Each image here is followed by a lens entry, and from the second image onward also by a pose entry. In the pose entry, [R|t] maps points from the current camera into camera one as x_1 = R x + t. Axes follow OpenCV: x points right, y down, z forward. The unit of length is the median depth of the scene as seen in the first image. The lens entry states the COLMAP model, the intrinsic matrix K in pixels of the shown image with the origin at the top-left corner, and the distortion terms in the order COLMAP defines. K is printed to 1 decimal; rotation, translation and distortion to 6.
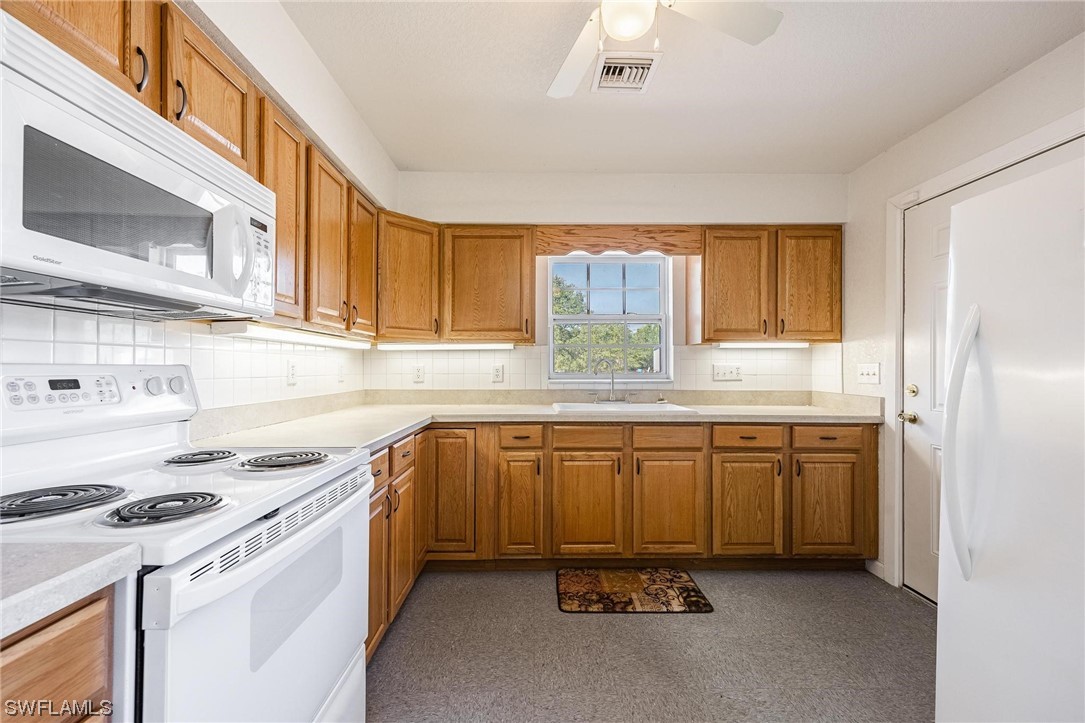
lens RADIAL K [[439.9, 0, 542.6], [0, 439.9, 365.3], [0, 0, 1]] dist [0.004854, 0.000498]
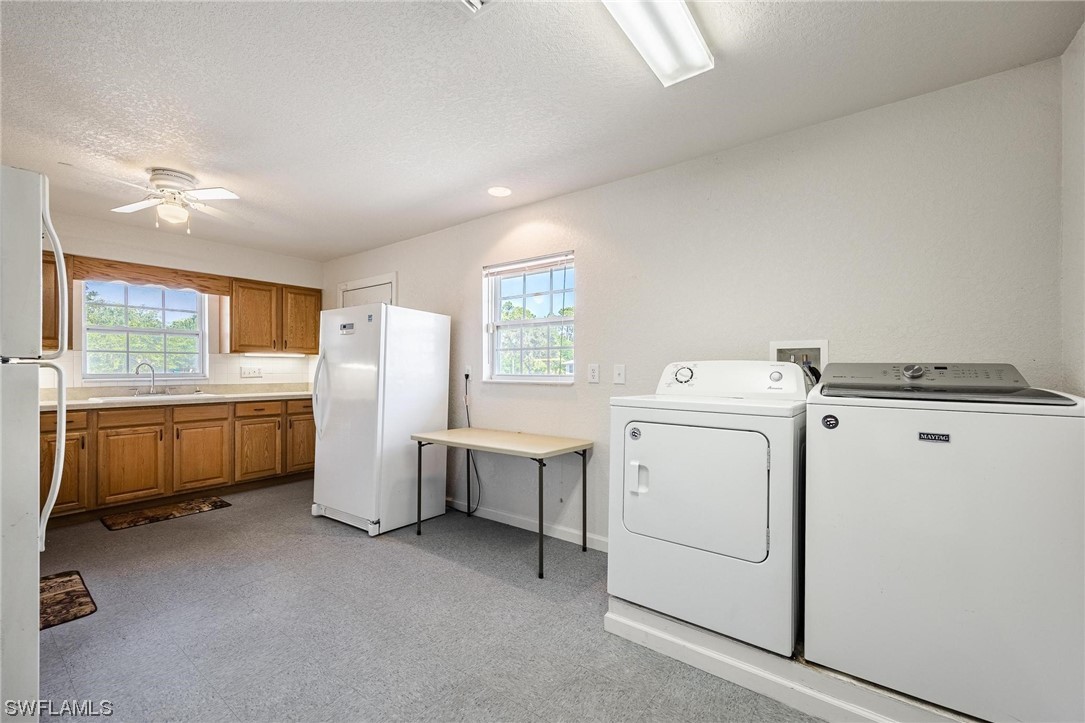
lens RADIAL K [[439.9, 0, 543.0], [0, 439.9, 367.6], [0, 0, 1]] dist [0.004854, 0.000498]
pose [[0.614337, 0.000256, 0.789044, -0.209431], [-0.002013, 0.999997, 0.001243, -0.003743], [-0.789041, -0.002352, 0.614336, -0.924078]]
